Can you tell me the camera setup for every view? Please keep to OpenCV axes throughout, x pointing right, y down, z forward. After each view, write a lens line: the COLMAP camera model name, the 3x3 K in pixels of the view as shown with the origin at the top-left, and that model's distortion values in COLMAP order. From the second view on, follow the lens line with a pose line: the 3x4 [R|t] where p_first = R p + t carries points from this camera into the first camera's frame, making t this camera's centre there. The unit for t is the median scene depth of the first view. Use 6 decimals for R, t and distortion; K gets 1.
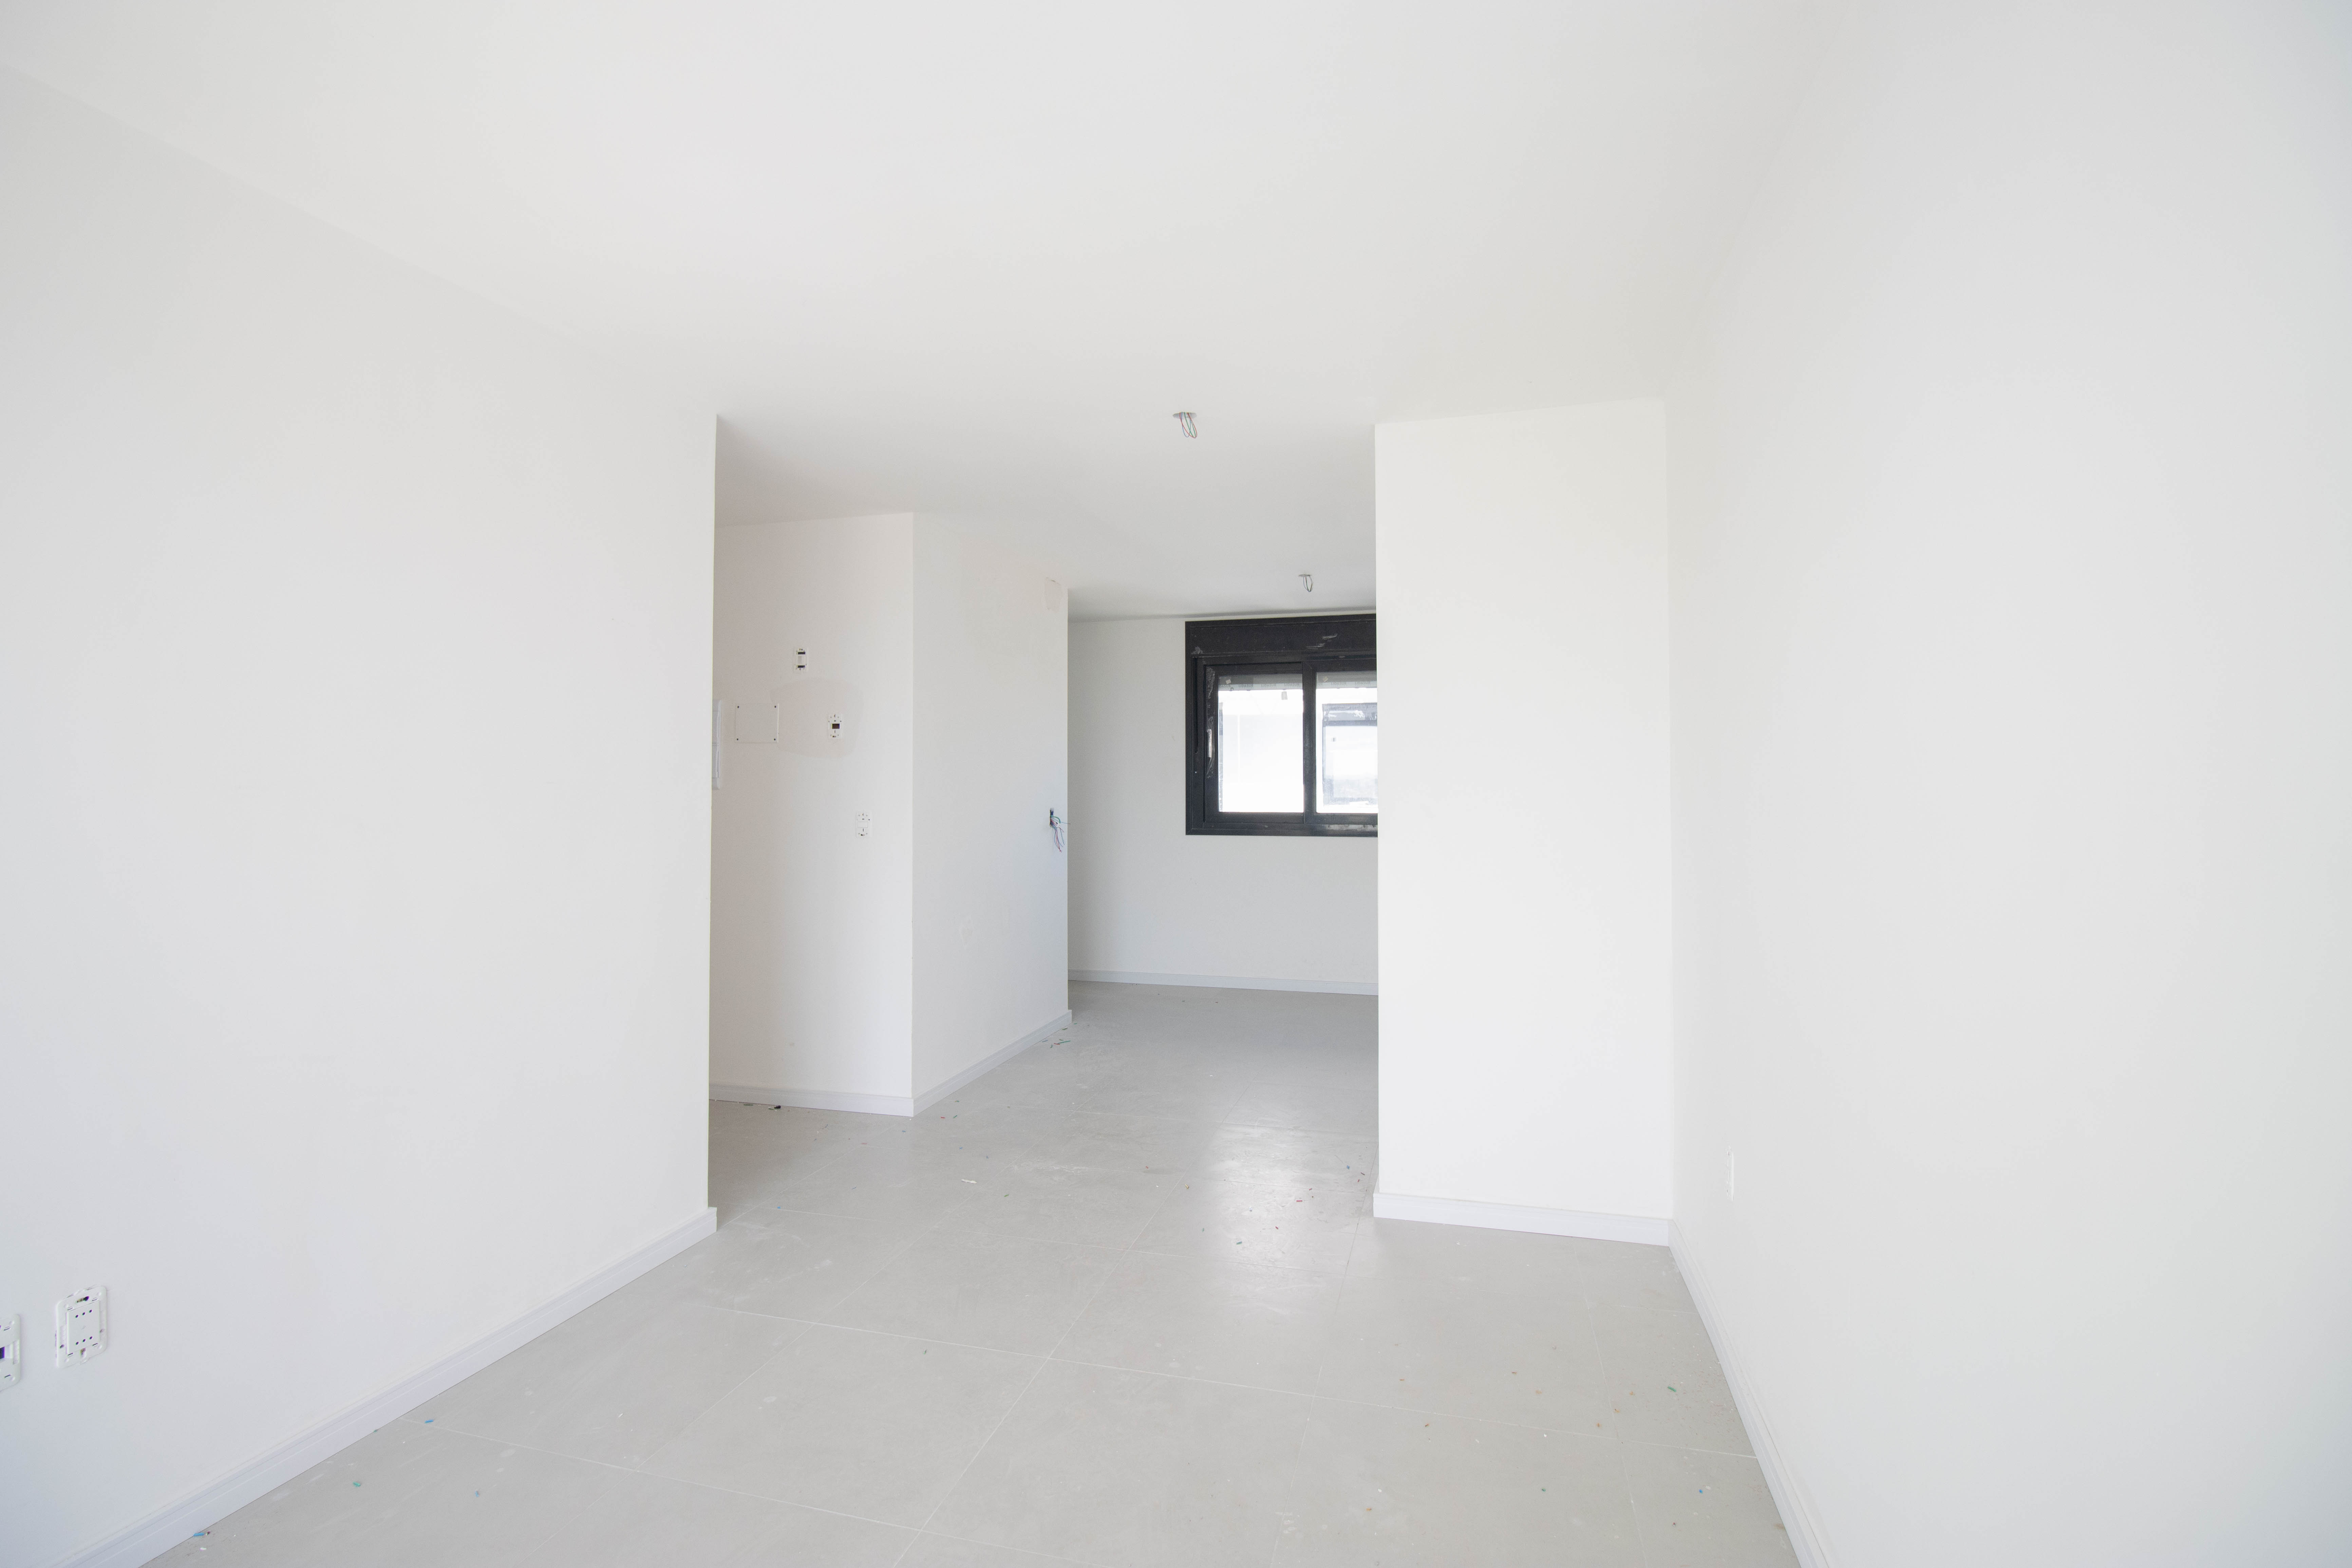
lens RADIAL K [[1097.3, 0, 1182.4], [0, 1097.3, 779.4], [0, 0, 1]] dist [-0.007295, -0.010094]
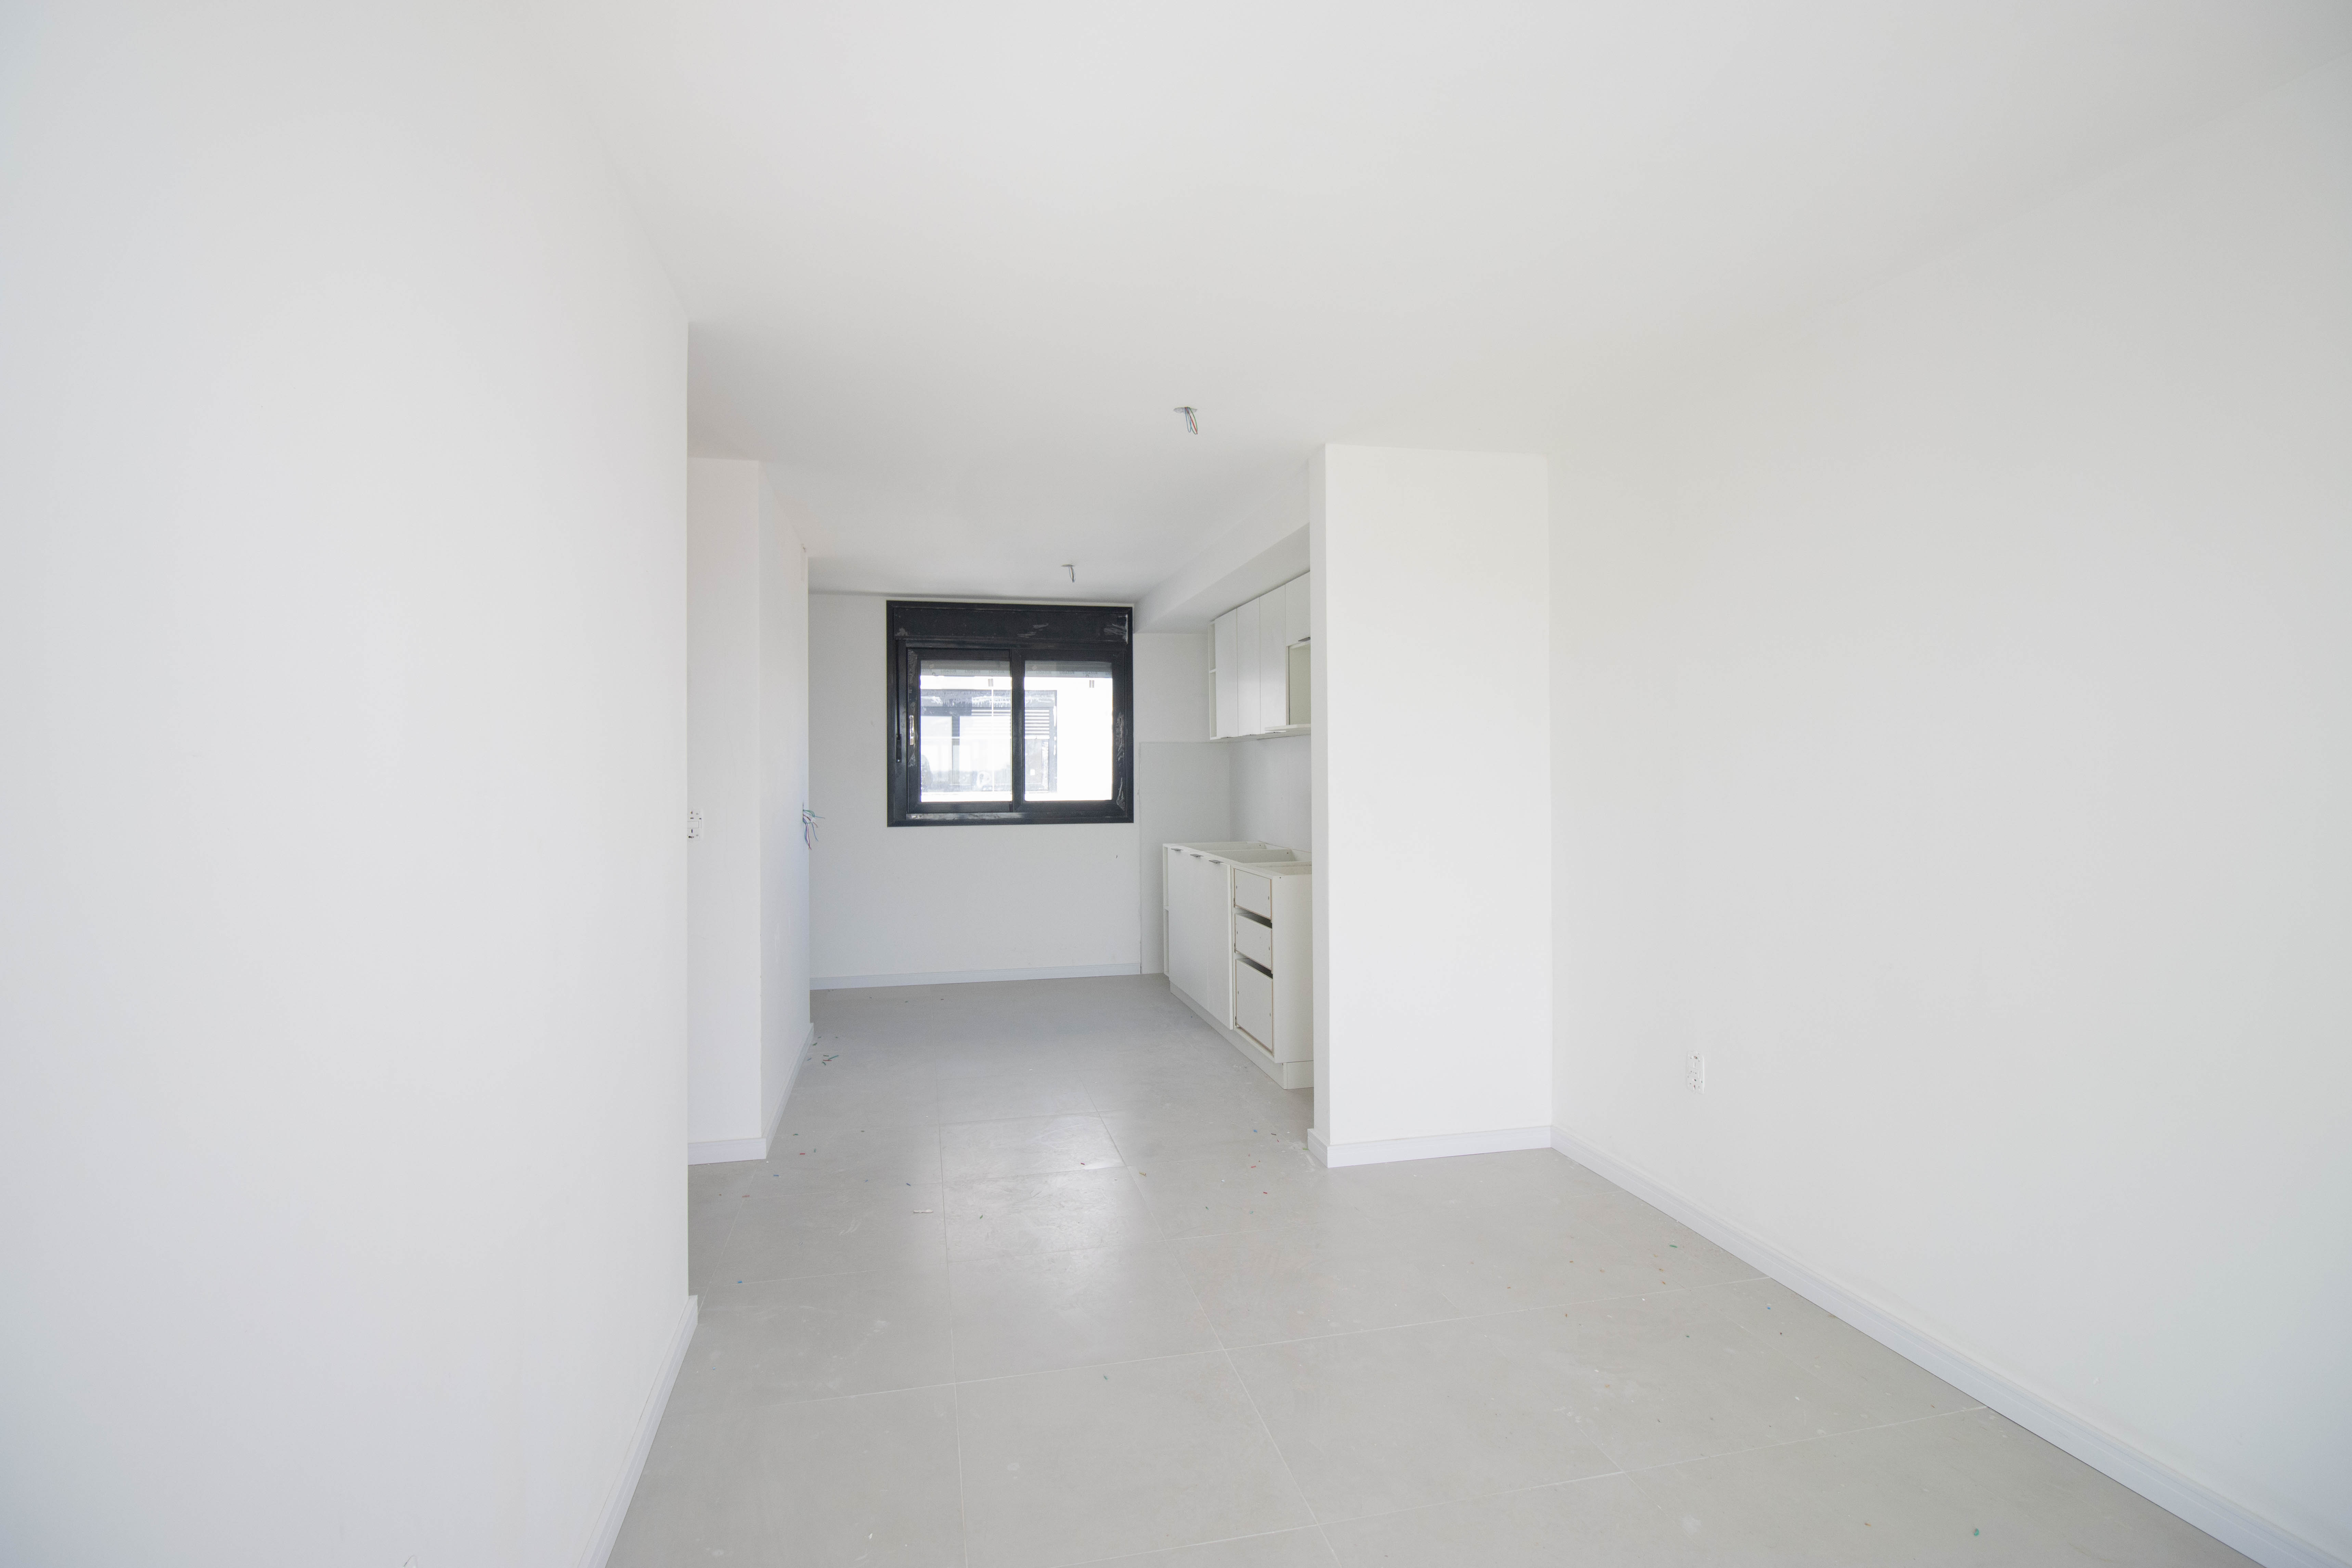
lens RADIAL K [[1097.3, 0, 1197.7], [0, 1097.3, 765.3], [0, 0, 1]] dist [-0.007295, -0.010094]
pose [[0.878952, -0.002343, 0.476904, -0.214497], [0.003119, 0.999995, -0.000834, -0.000698], [-0.476900, 0.002221, 0.878955, 0.046770]]
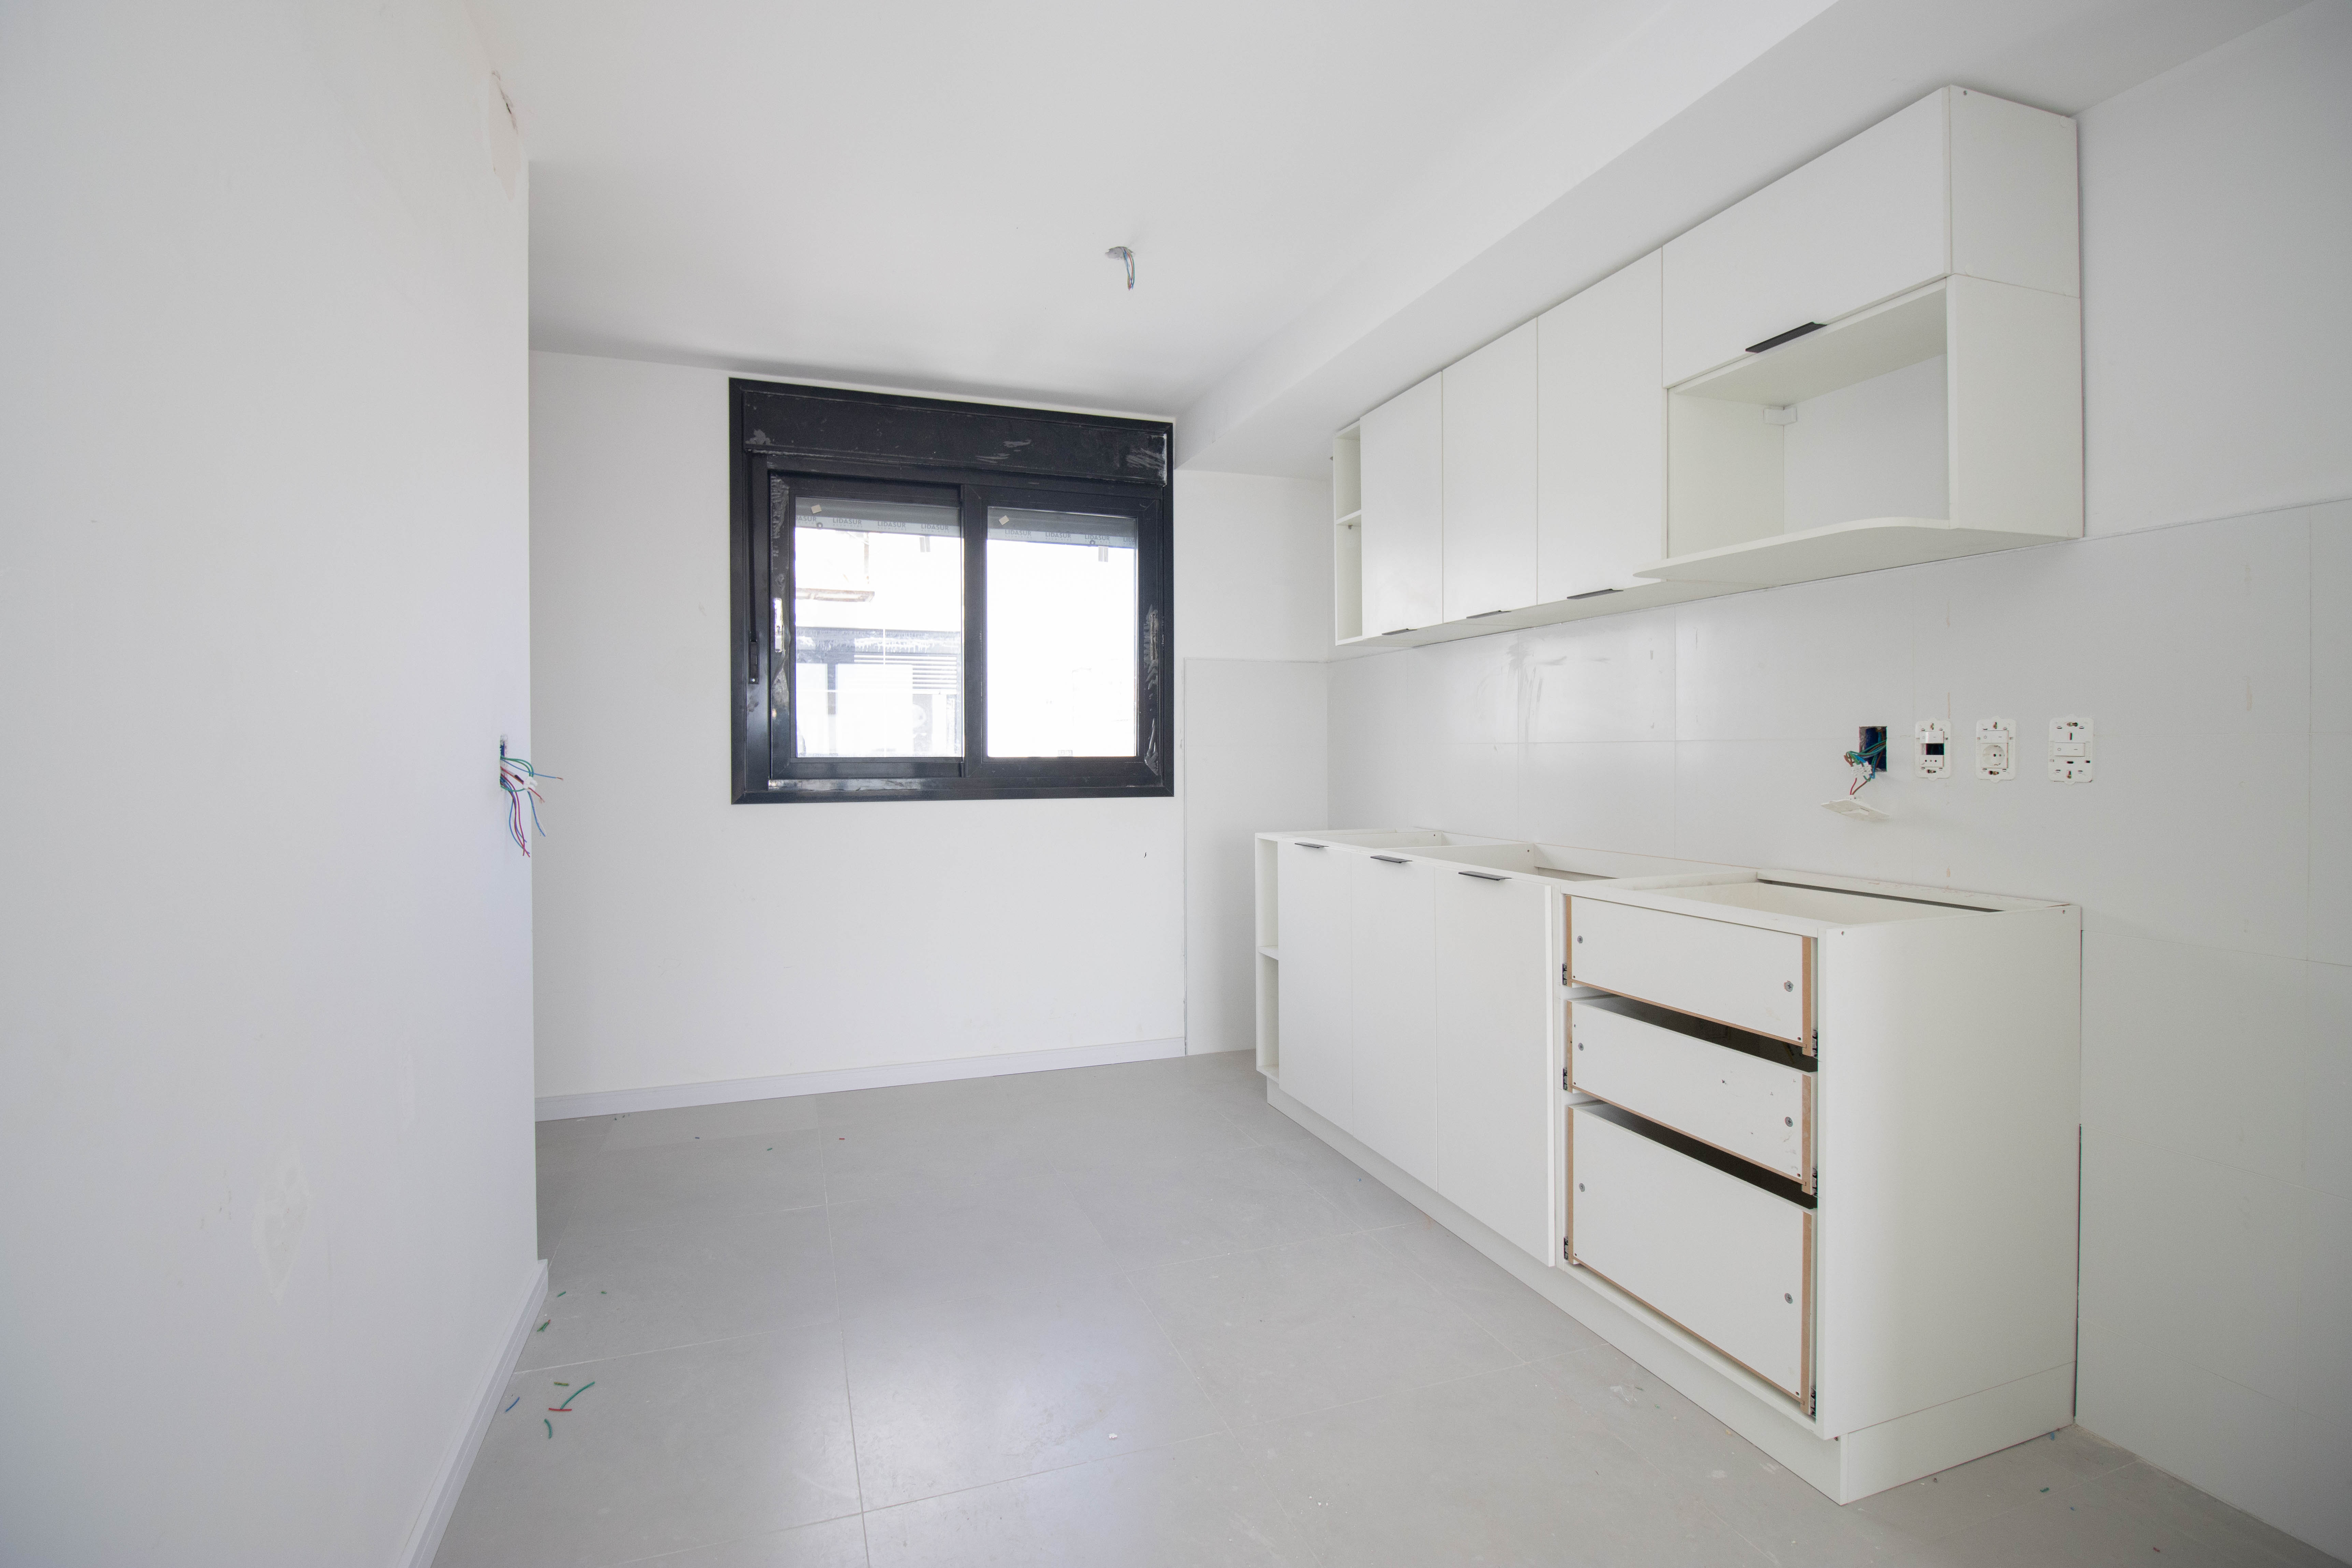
lens RADIAL K [[1097.3, 0, 1192.6], [0, 1097.3, 753.2], [0, 0, 1]] dist [-0.007295, -0.010094]
pose [[0.820336, -0.005356, 0.571857, -0.111652], [0.001989, 0.999977, 0.006512, 0.024627], [-0.571879, -0.004205, 0.820327, 0.476486]]
